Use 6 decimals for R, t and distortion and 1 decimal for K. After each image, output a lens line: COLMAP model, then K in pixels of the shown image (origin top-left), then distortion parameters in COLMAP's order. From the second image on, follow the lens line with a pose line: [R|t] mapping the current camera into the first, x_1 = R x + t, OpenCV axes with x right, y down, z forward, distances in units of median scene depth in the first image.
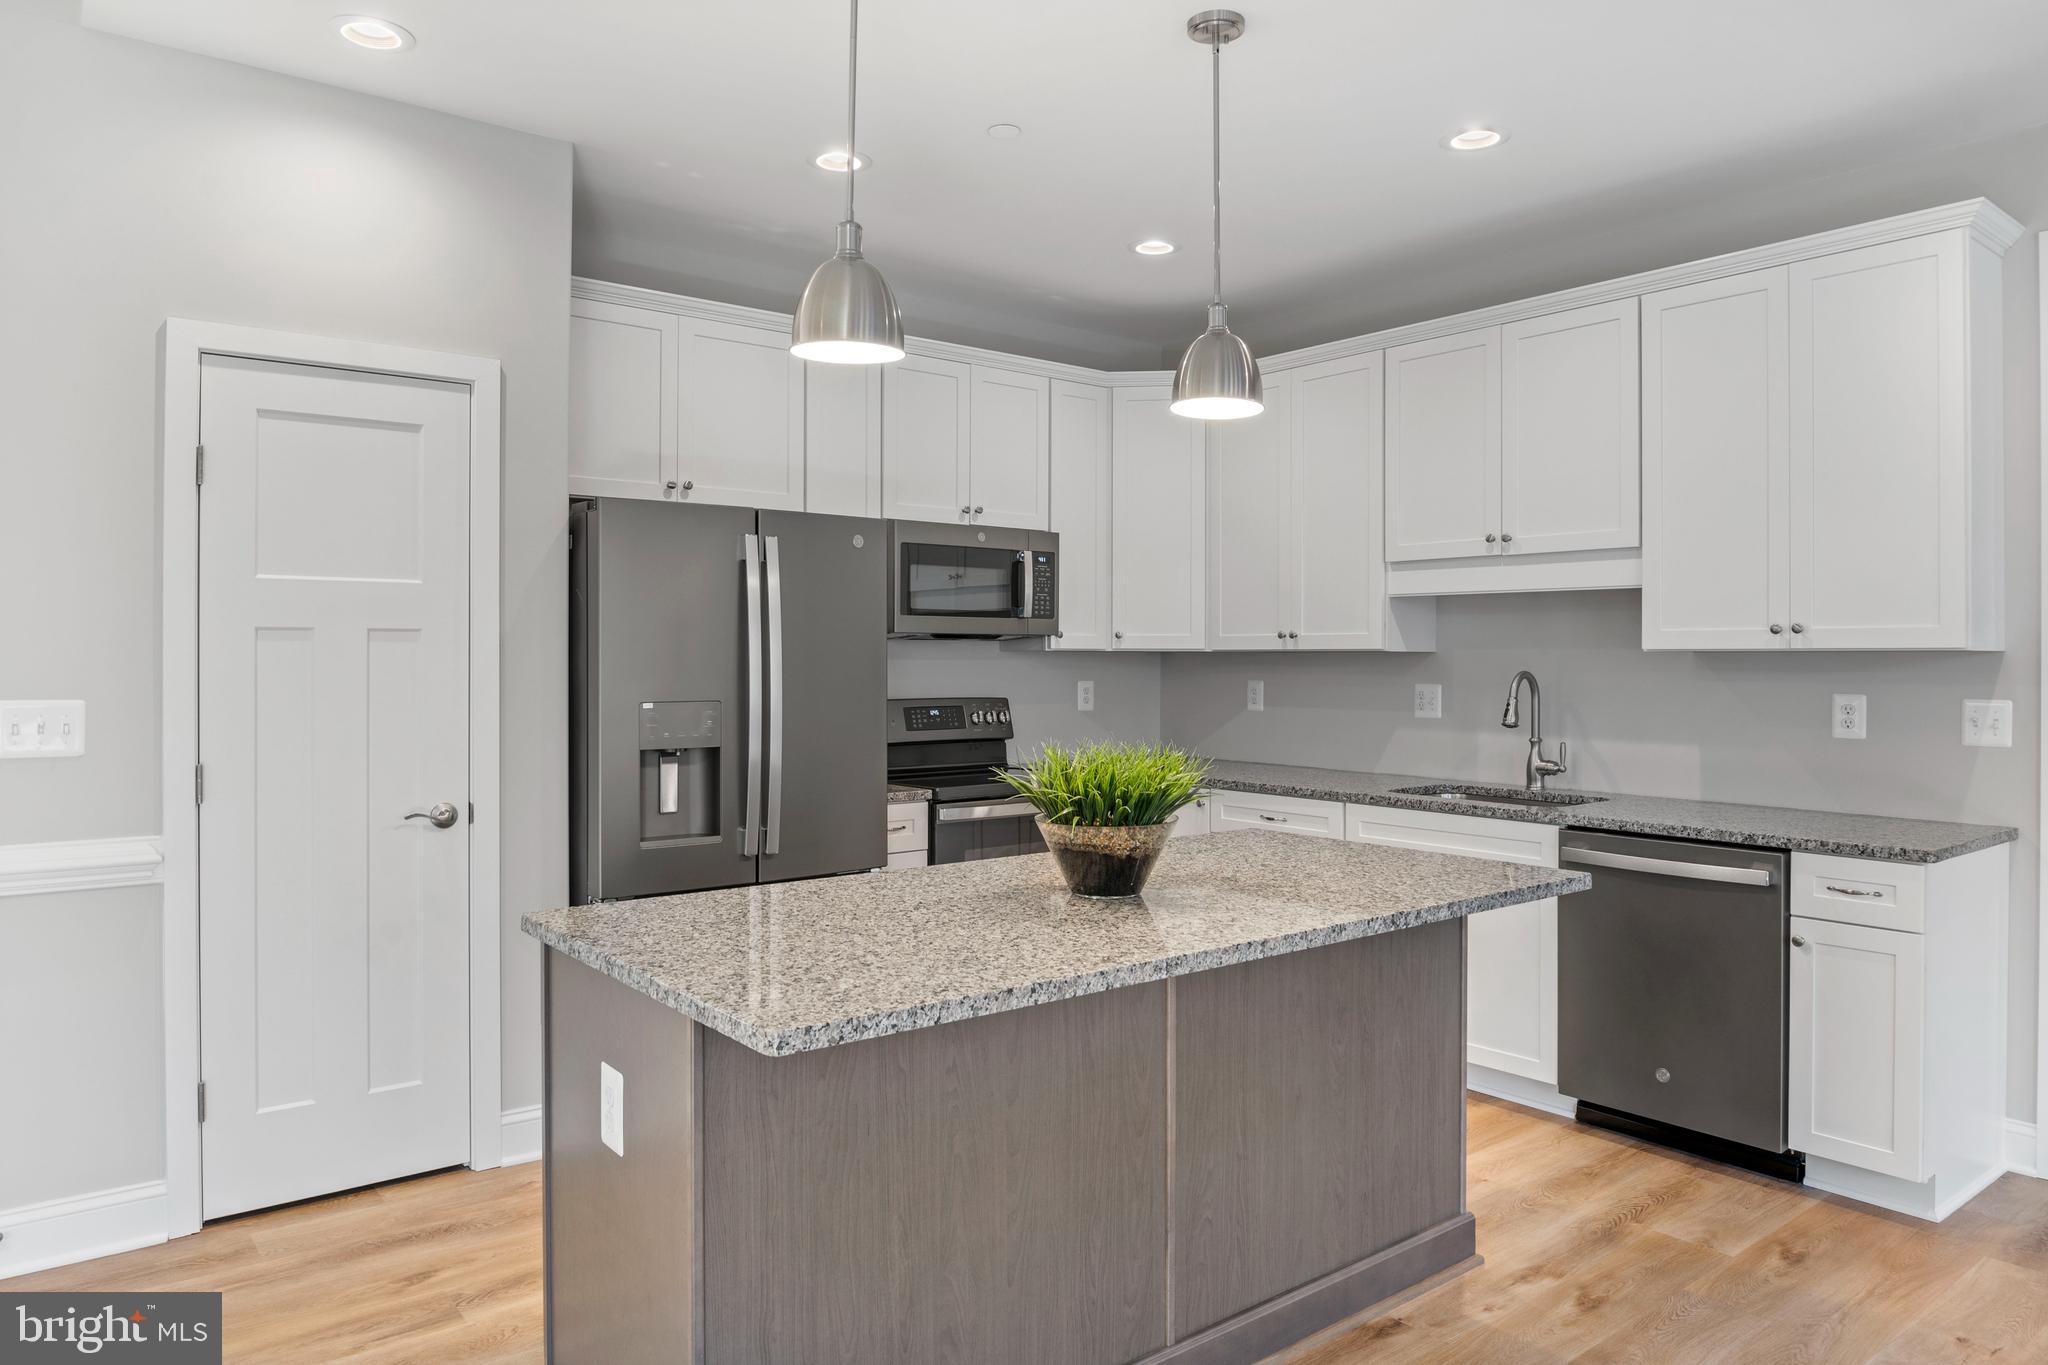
lens RADIAL K [[1302.4, 0, 1024.2], [0, 1302.4, 677.0], [0, 0, 1]] dist [-0.005259, -0.001214]
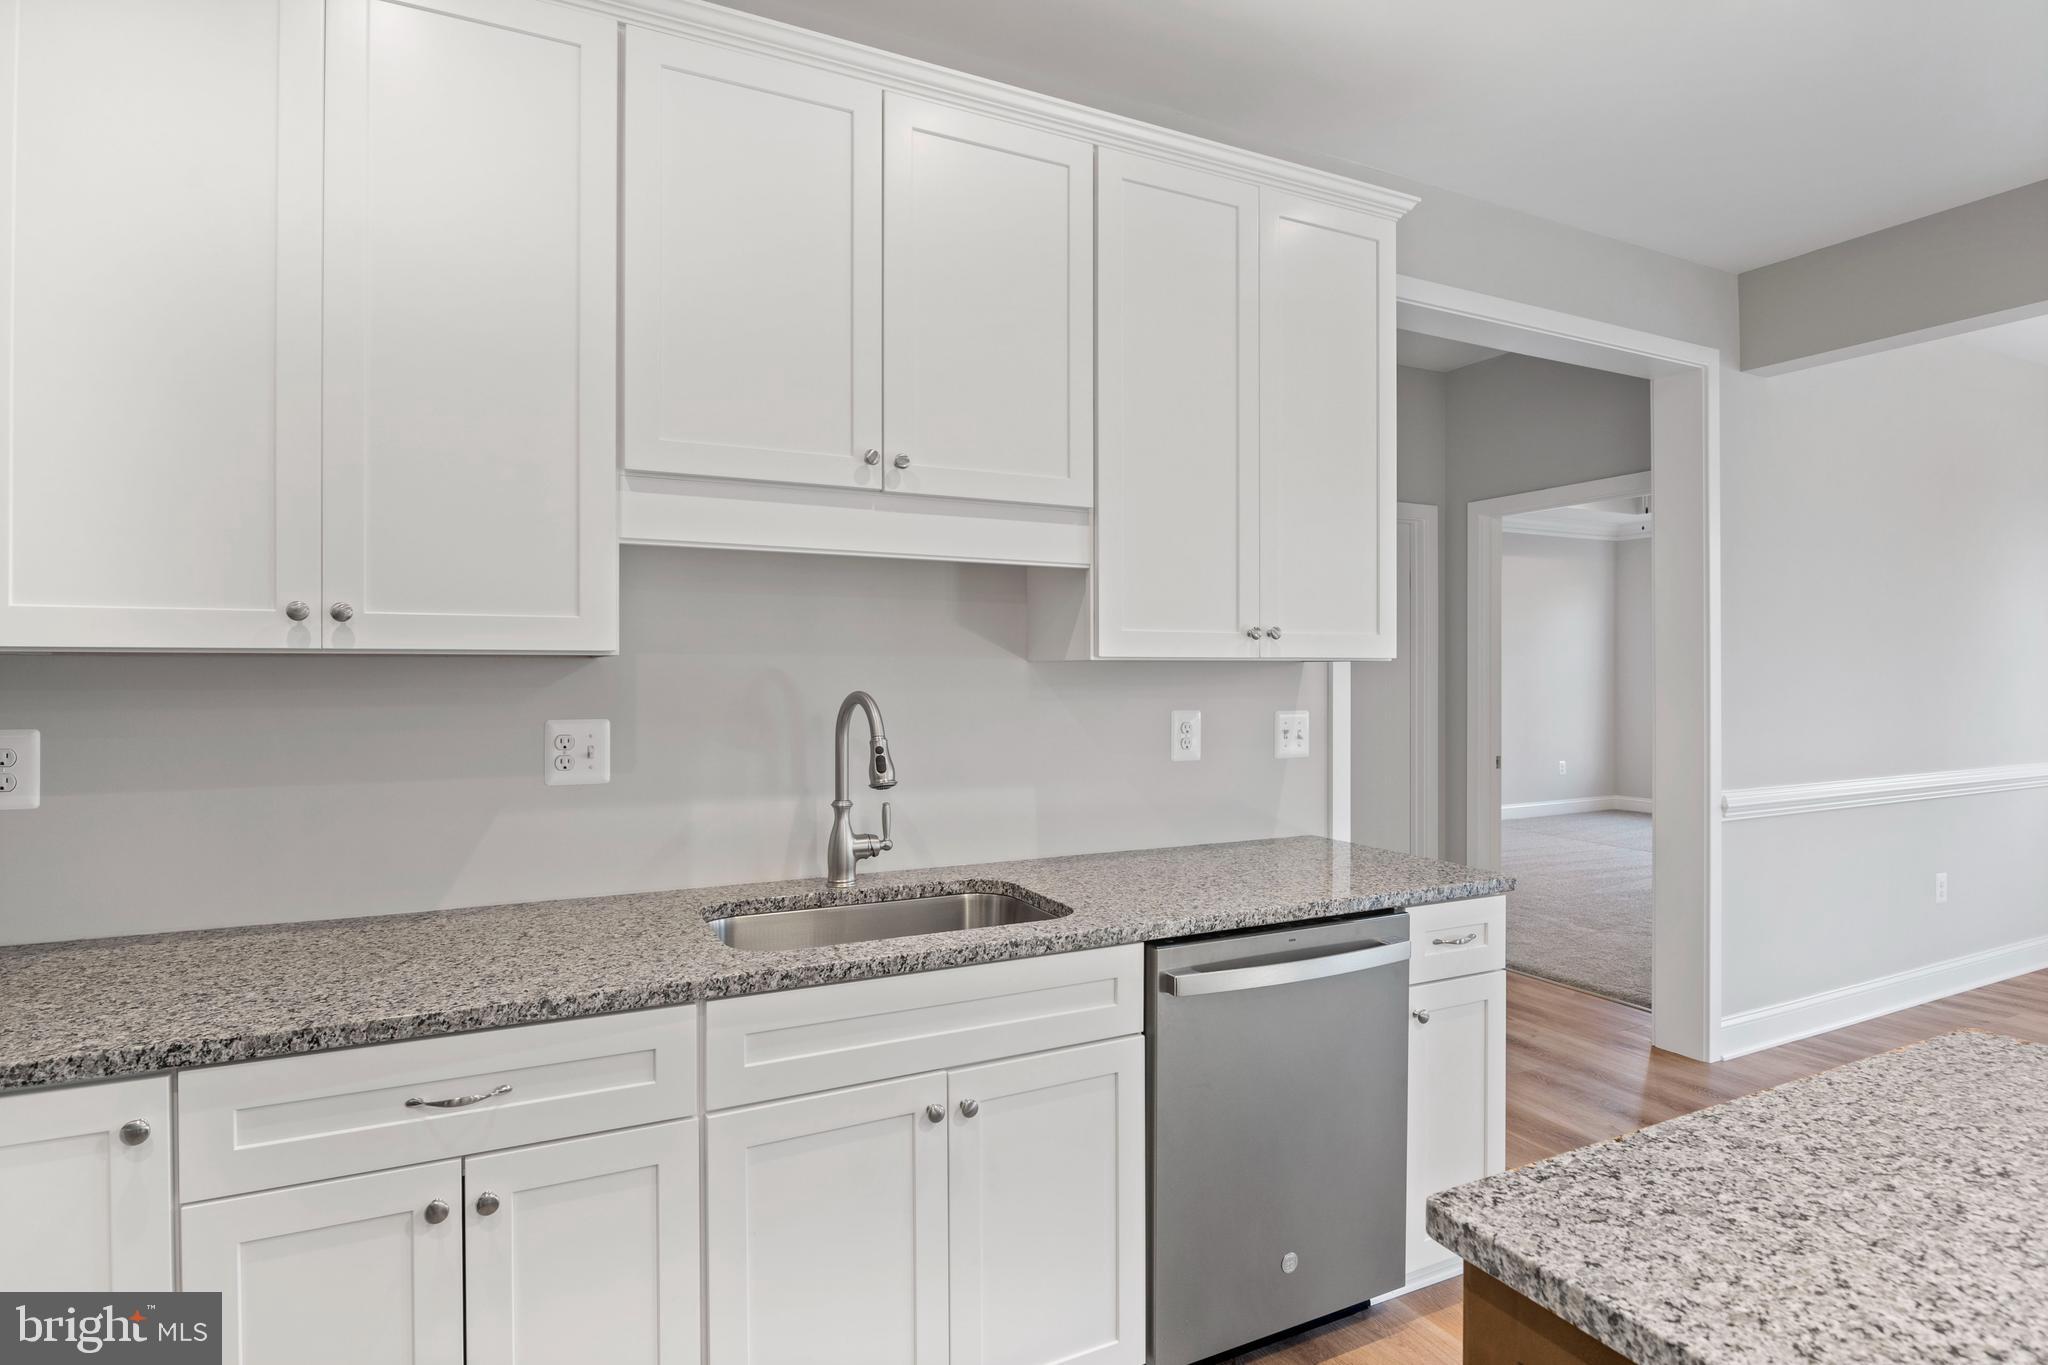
lens RADIAL K [[1086.4, 0, 1024.4], [0, 1086.4, 673.0], [0, 0, 1]] dist [-0.001791, -0.000283]
pose [[0.188103, -0.006504, 0.982128, -0.092997], [0.012369, 0.999914, 0.004253, -0.014374], [-0.982071, 0.011348, 0.188167, 0.848787]]
